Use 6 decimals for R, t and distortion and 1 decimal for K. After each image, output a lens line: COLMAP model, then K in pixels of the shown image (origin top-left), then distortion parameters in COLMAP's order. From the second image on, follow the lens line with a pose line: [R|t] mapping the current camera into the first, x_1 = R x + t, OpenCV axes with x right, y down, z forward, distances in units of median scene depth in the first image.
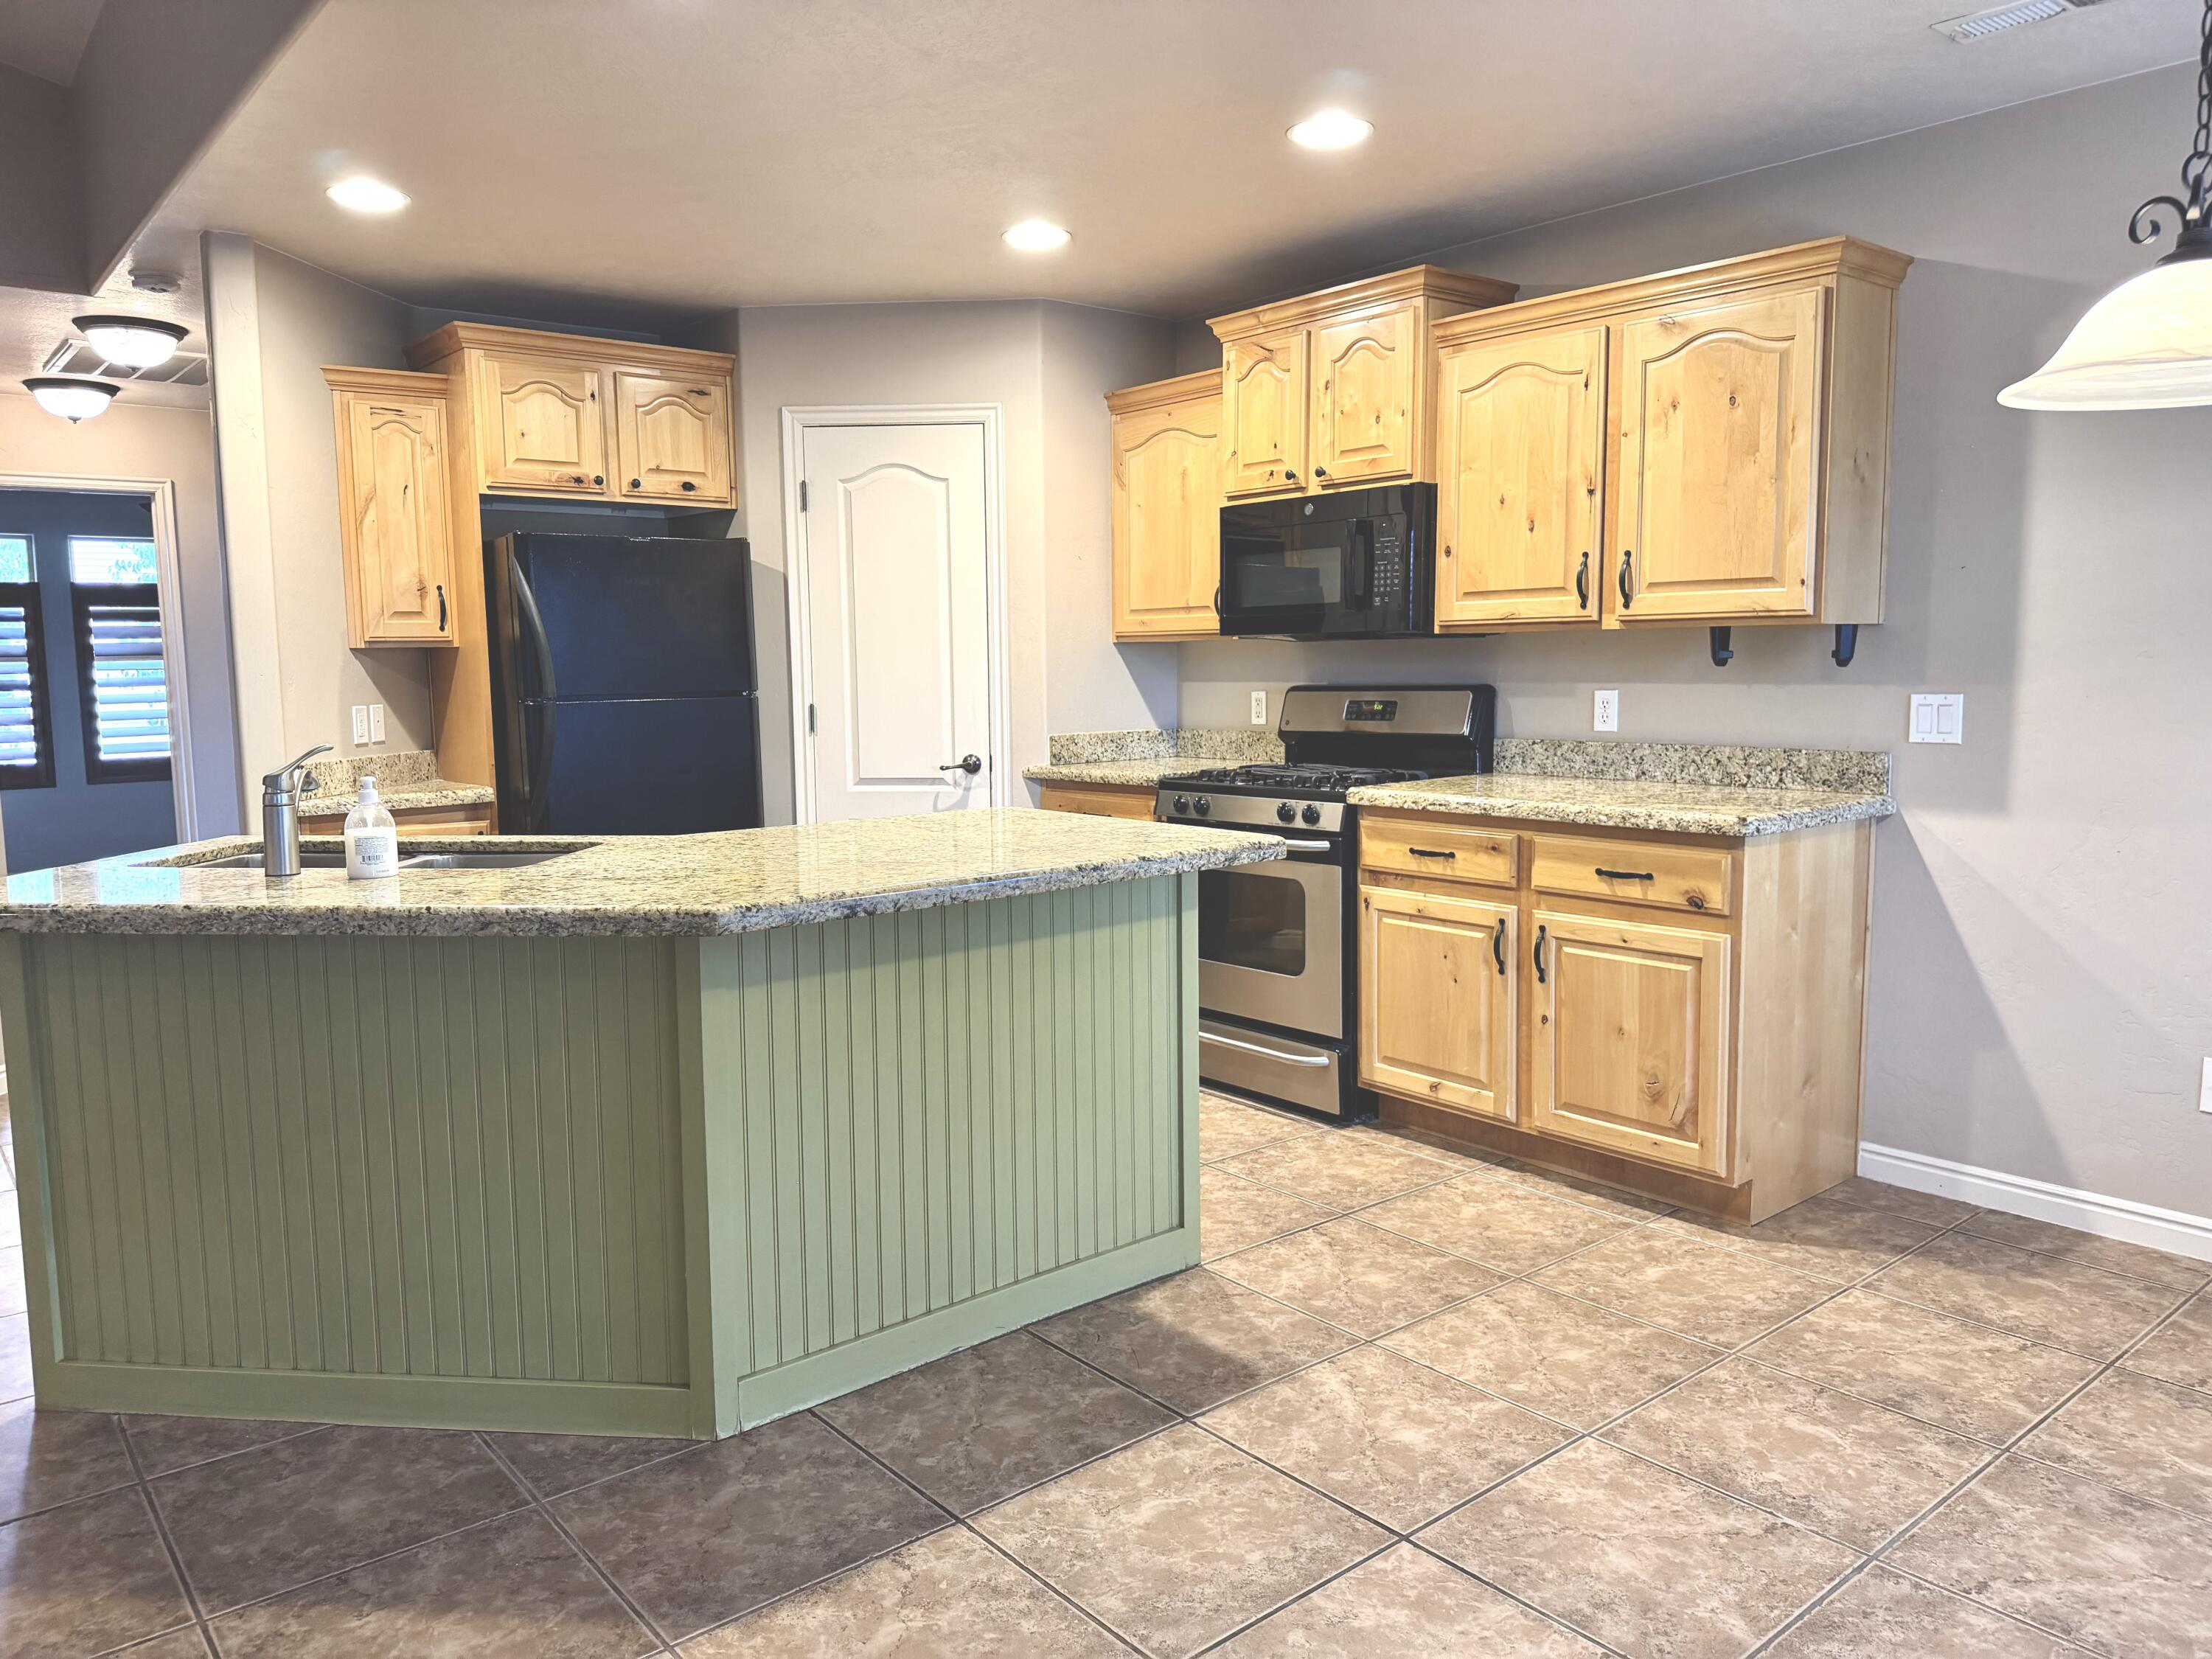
lens RADIAL K [[1560.8, 0, 1099.8], [0, 1560.8, 821.0], [0, 0, 1]] dist [-0.032093, -0.009922]
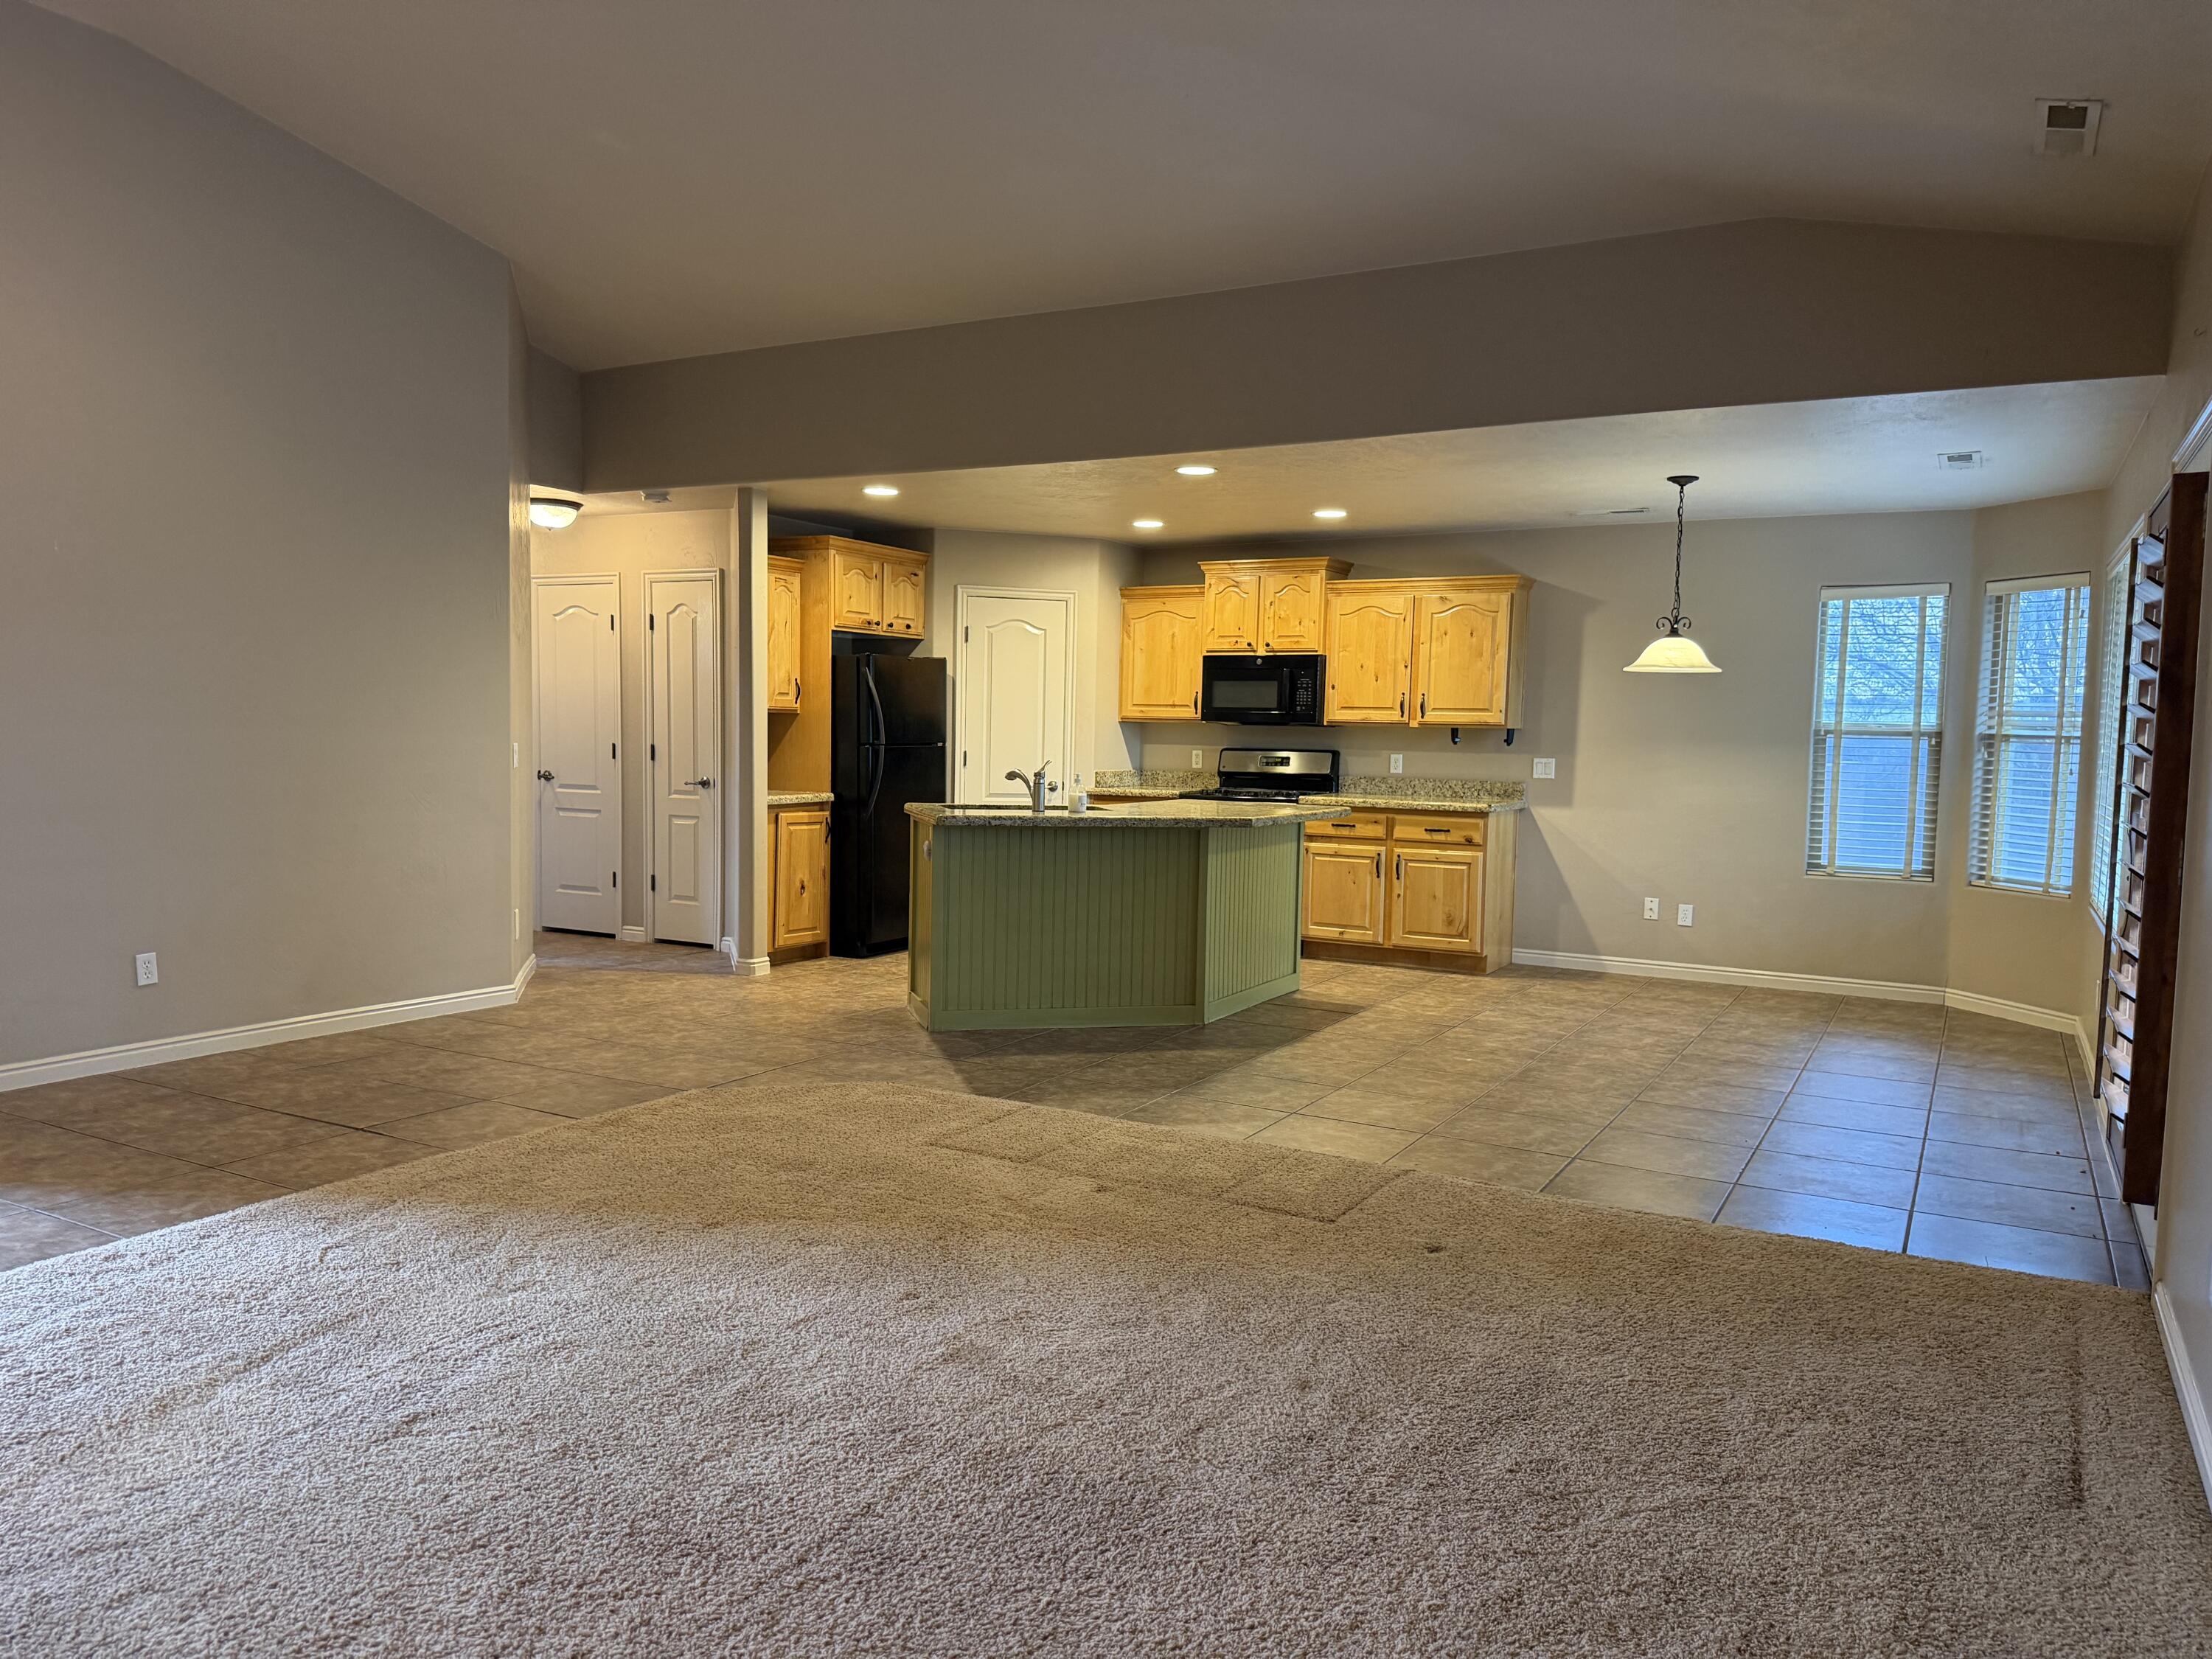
lens RADIAL K [[1560.8, 0, 1110.3], [0, 1560.8, 840.2], [0, 0, 1]] dist [-0.032093, -0.009922]
pose [[0.935642, 0.005139, 0.352913, -0.853745], [0.004542, 0.999636, -0.026599, 0.096459], [-0.352922, 0.026491, 0.935278, -0.929462]]
